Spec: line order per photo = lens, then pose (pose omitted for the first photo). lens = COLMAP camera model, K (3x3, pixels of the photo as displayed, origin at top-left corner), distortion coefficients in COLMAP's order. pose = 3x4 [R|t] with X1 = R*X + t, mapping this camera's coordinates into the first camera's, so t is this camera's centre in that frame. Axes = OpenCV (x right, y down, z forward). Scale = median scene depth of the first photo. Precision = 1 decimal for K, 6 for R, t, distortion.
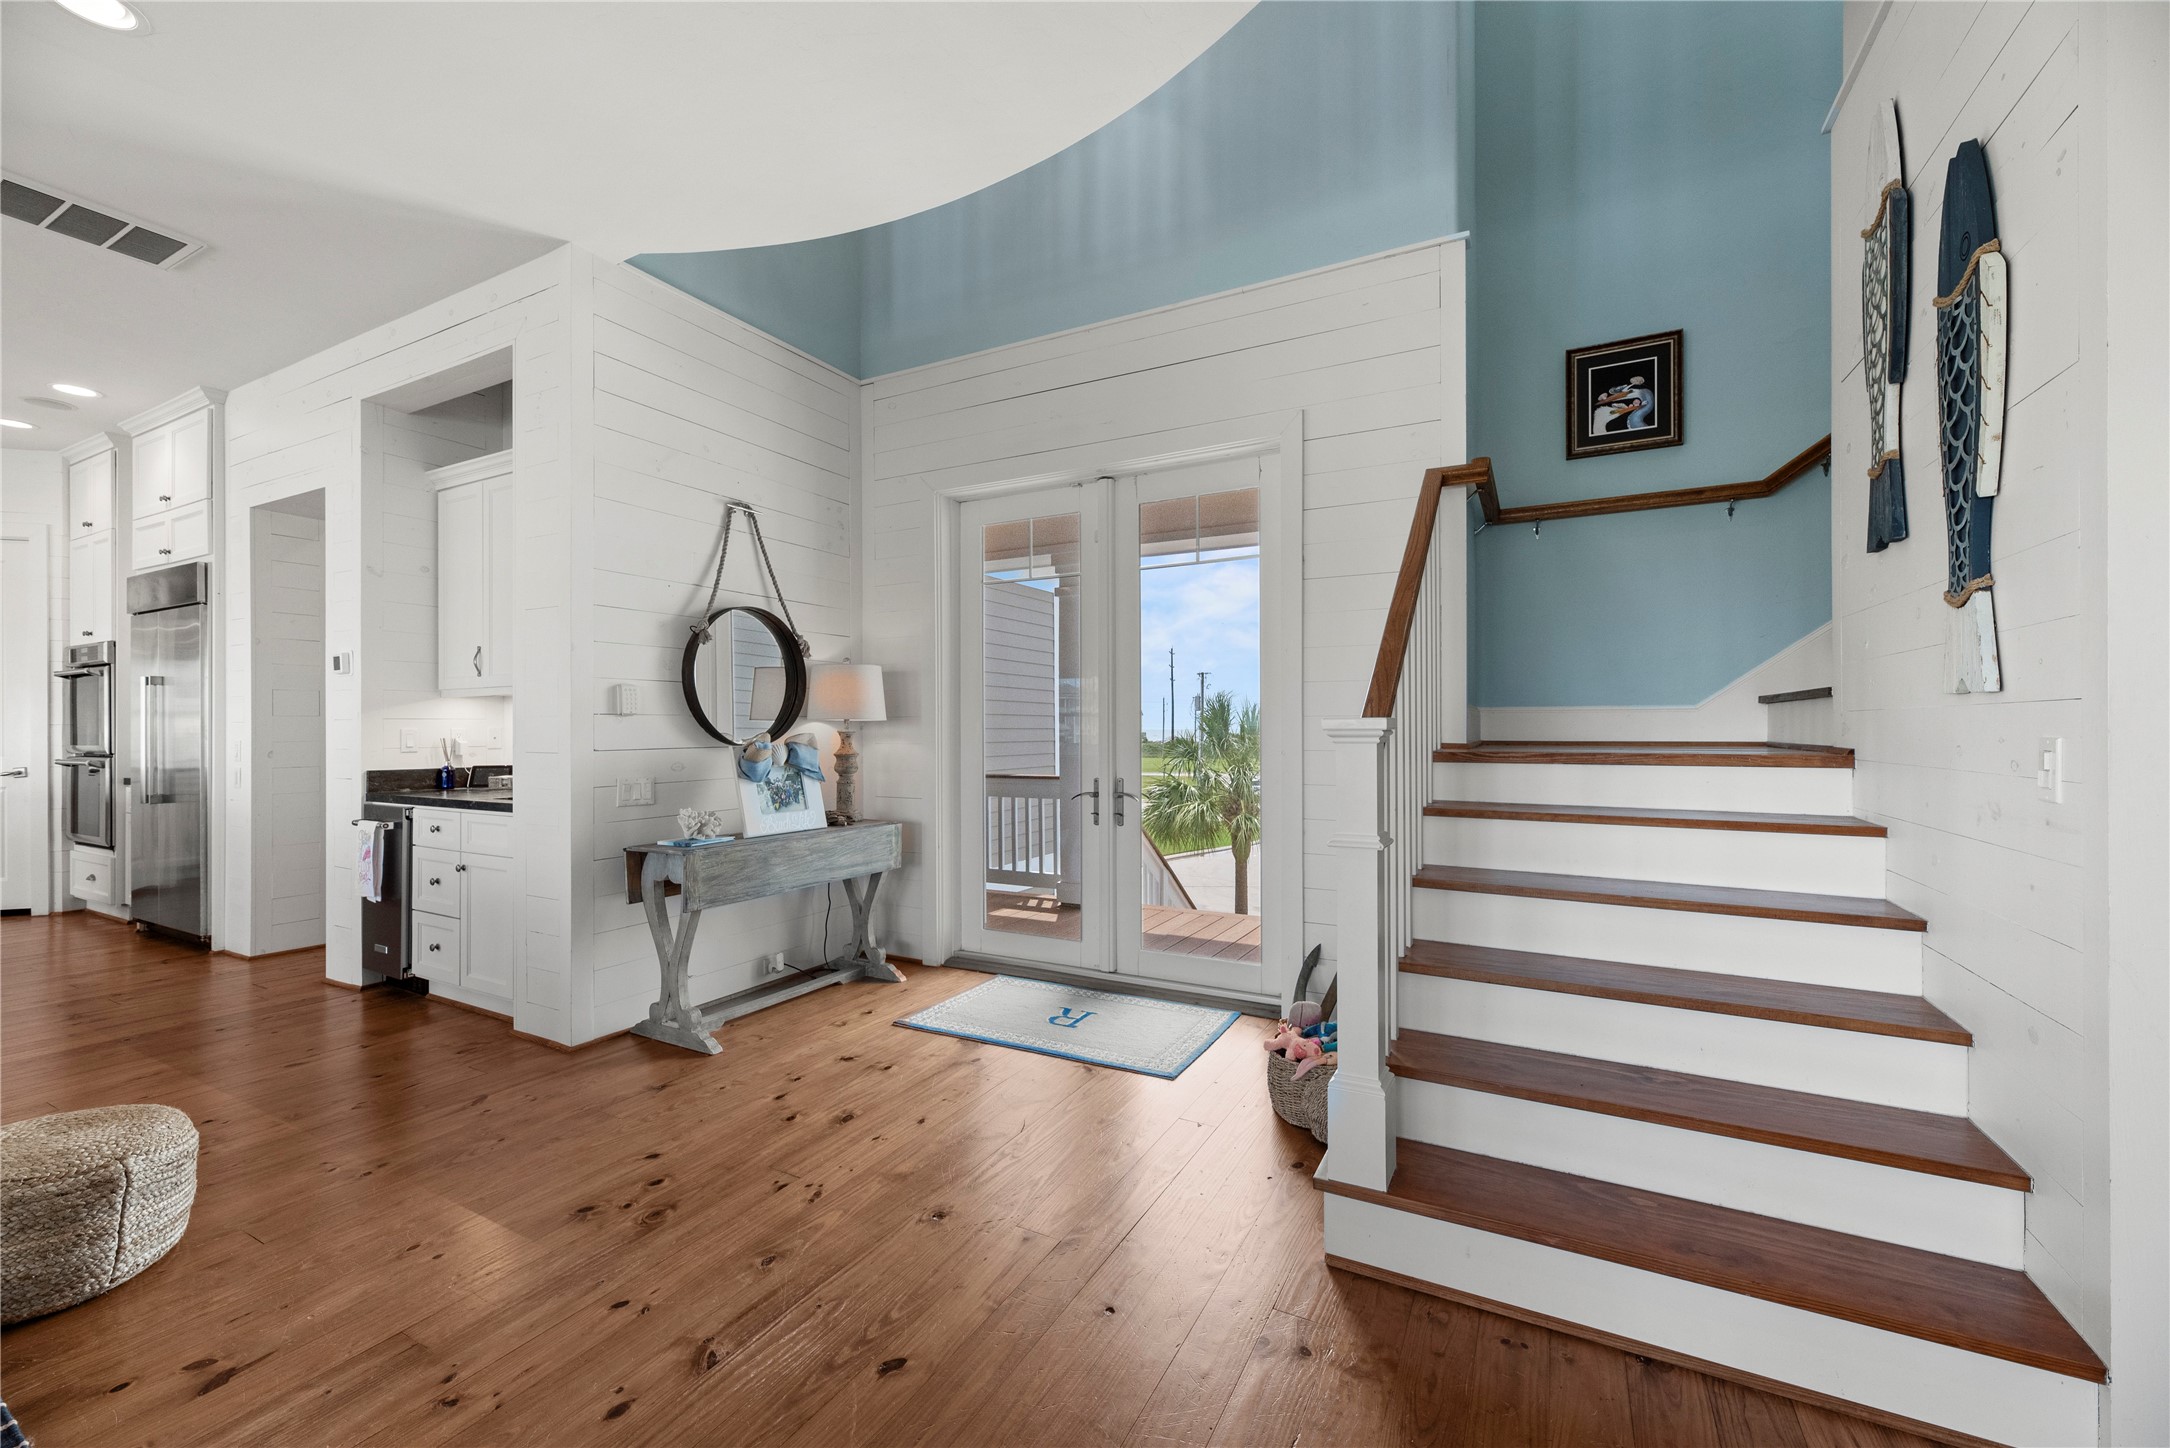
lens RADIAL K [[869.1, 0, 1085.0], [0, 869.1, 724.0], [0, 0, 1]] dist [0.001518, 0.000379]
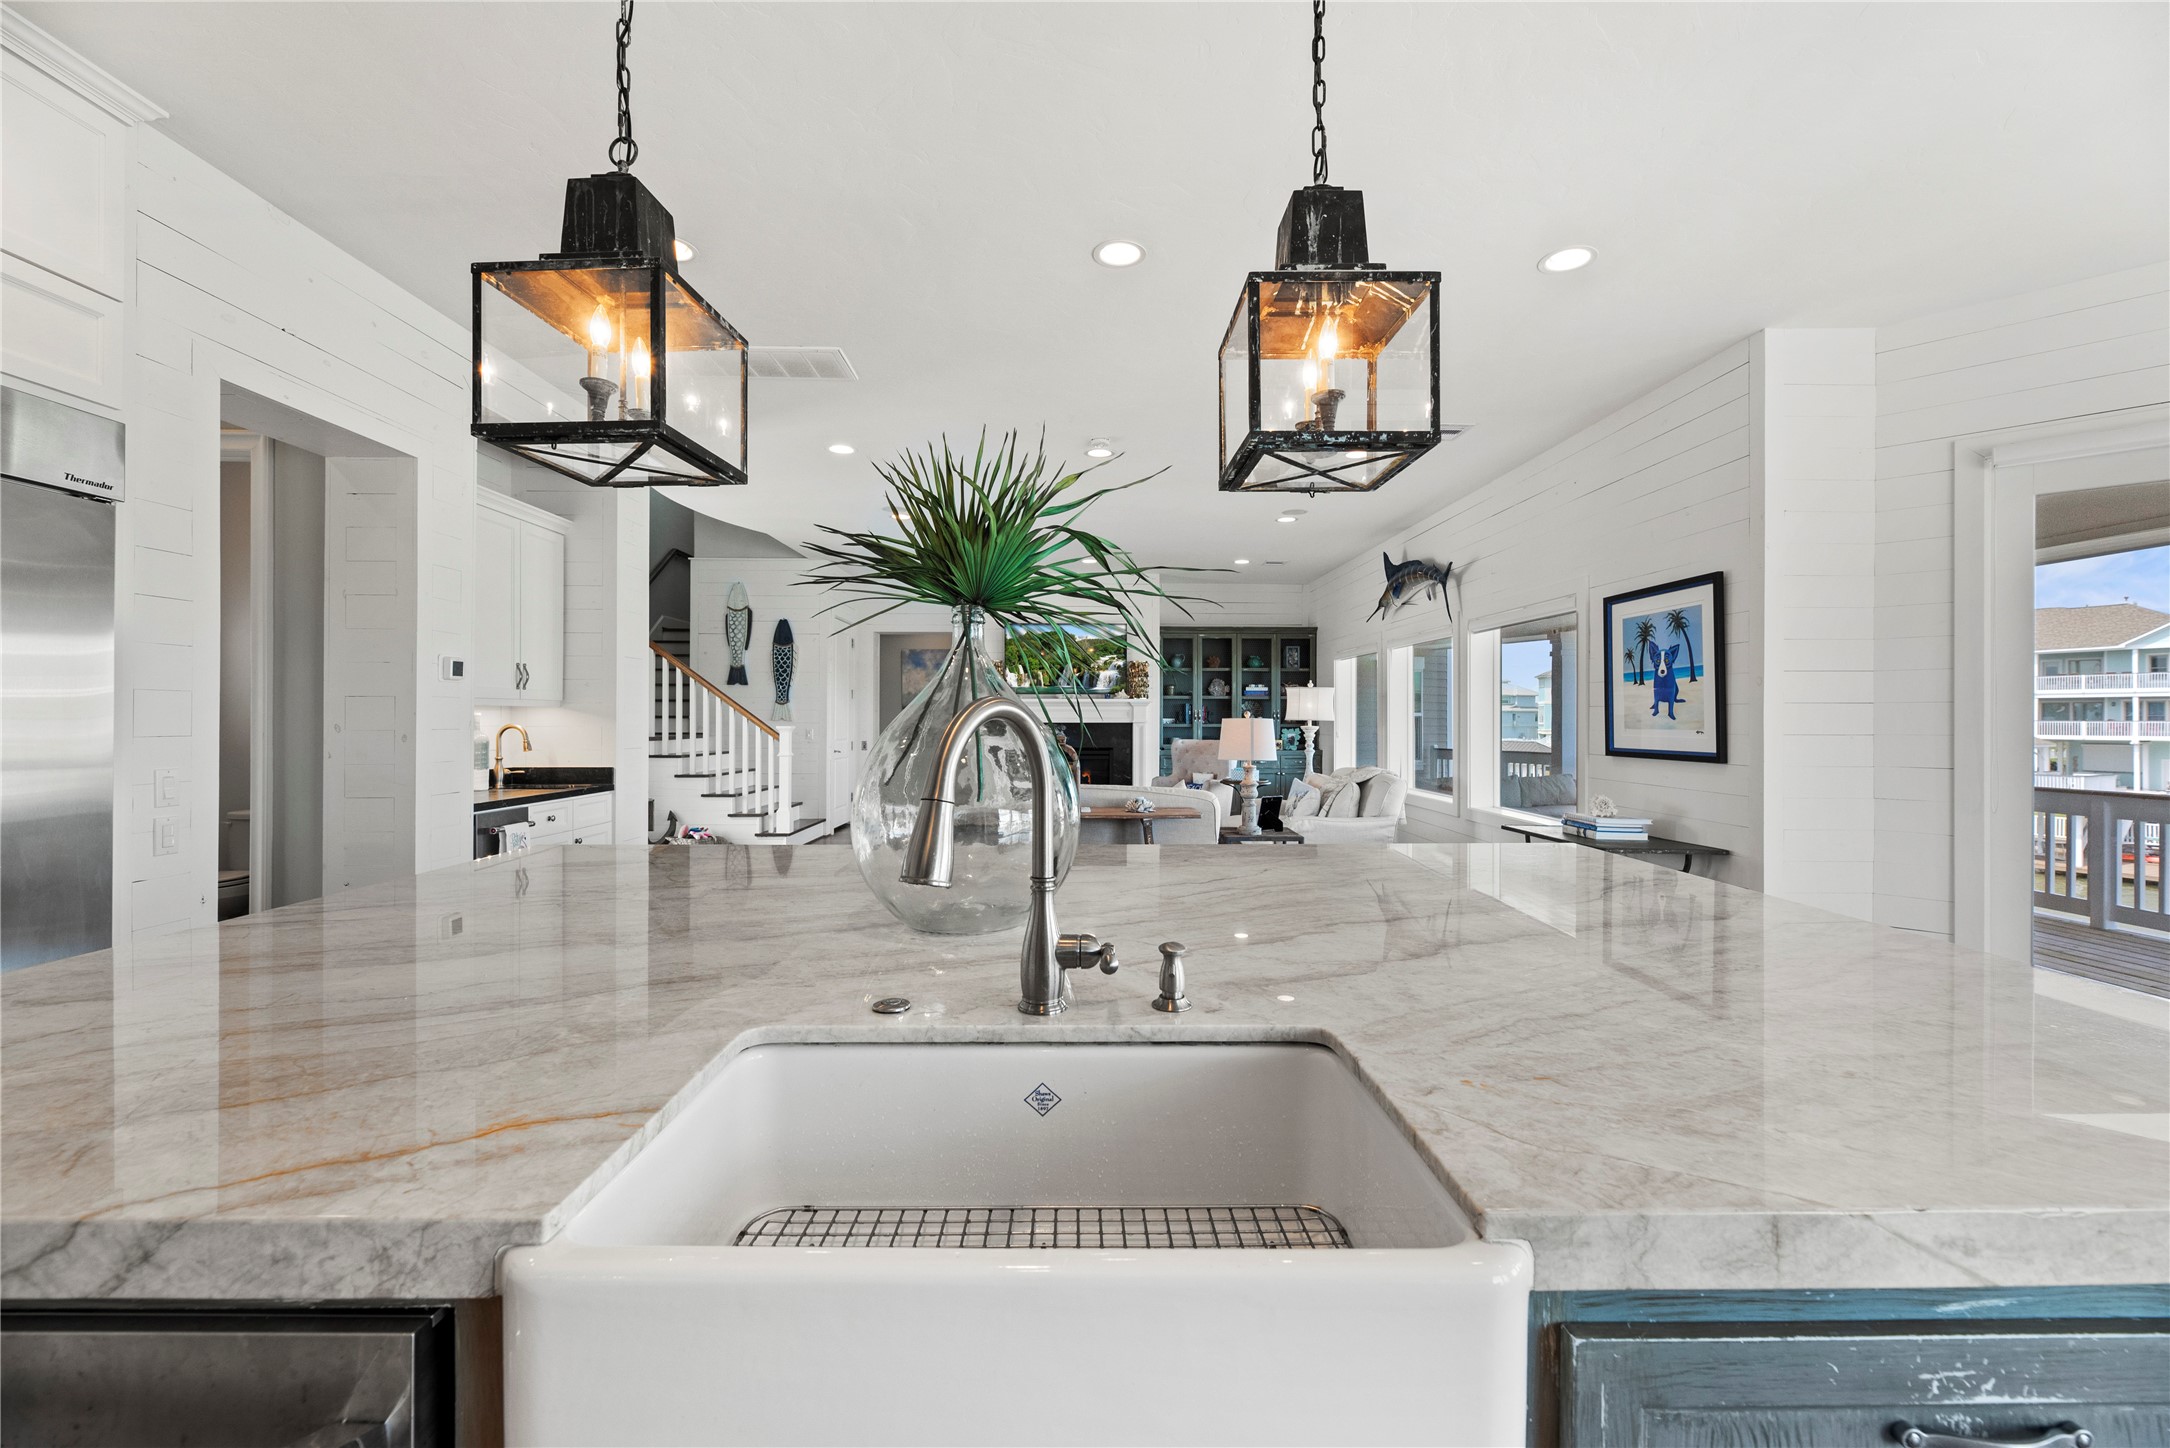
lens RADIAL K [[869.1, 0, 1085.0], [0, 869.1, 724.0], [0, 0, 1]] dist [0.001518, 0.000379]
pose [[-0.490748, -0.004253, 0.871291, -3.202286], [-0.000973, 0.999990, 0.004334, -0.026698], [-0.871301, 0.001279, -0.490747, 1.405332]]
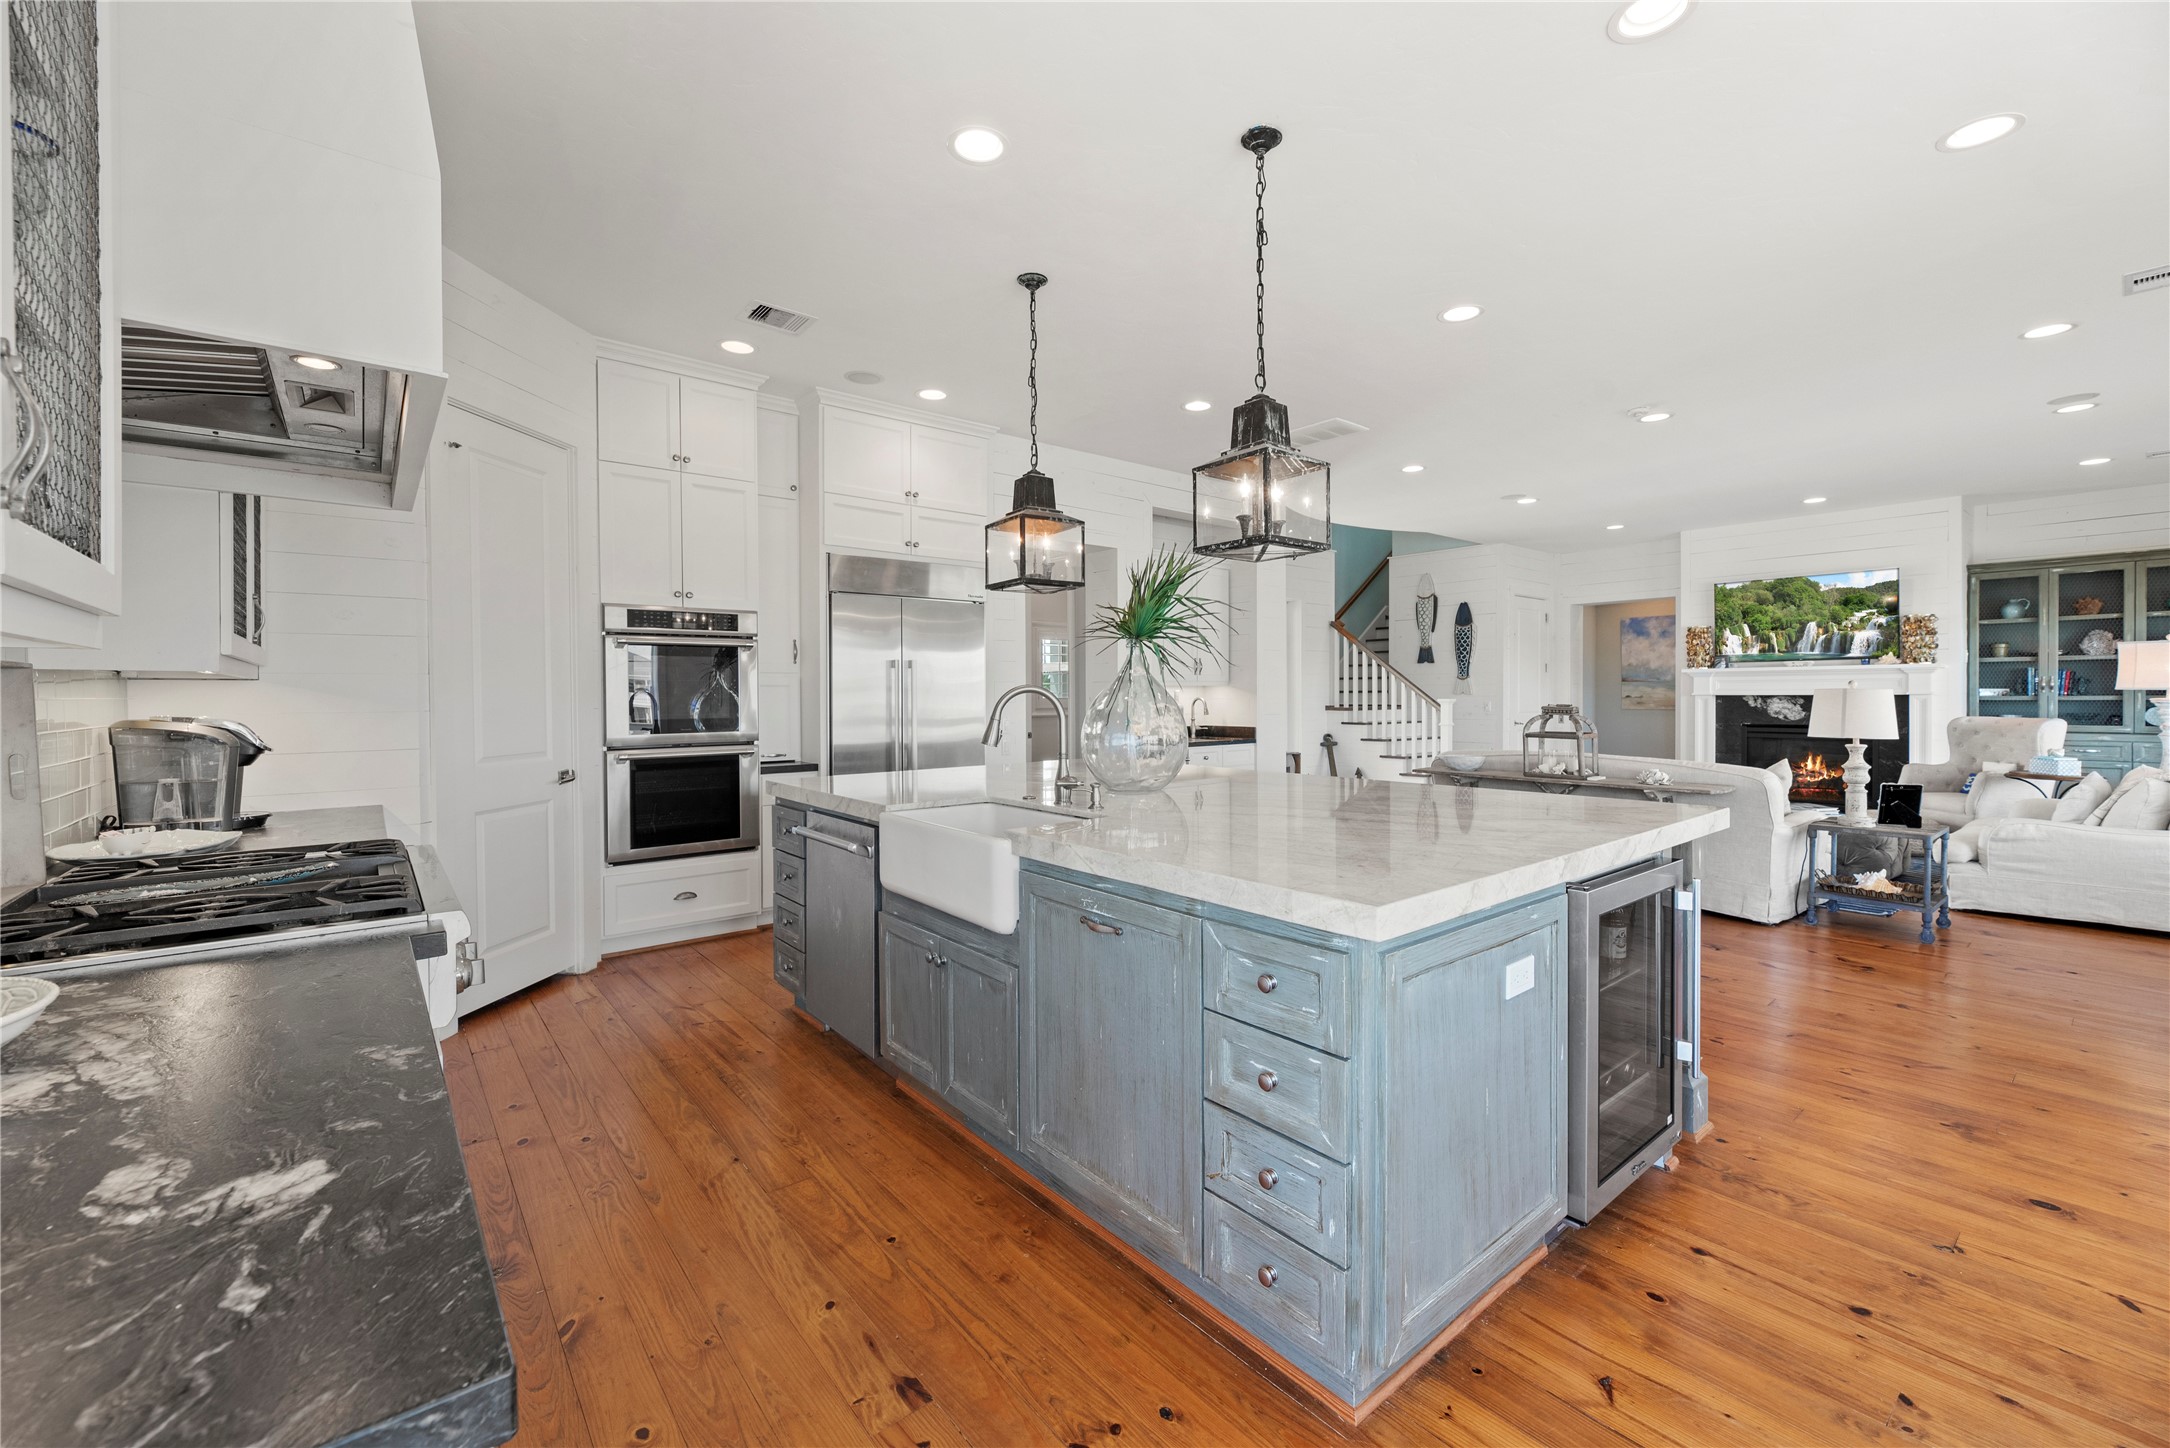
lens RADIAL K [[884.9, 0, 1092.1], [0, 884.9, 701.8], [0, 0, 1]] dist [0.000601, 0.000186]
pose [[0.377526, -0.007606, 0.925968, -3.854007], [0.004011, 0.999970, 0.006578, -0.022521], [-0.925990, 0.001231, 0.377546, 0.746873]]
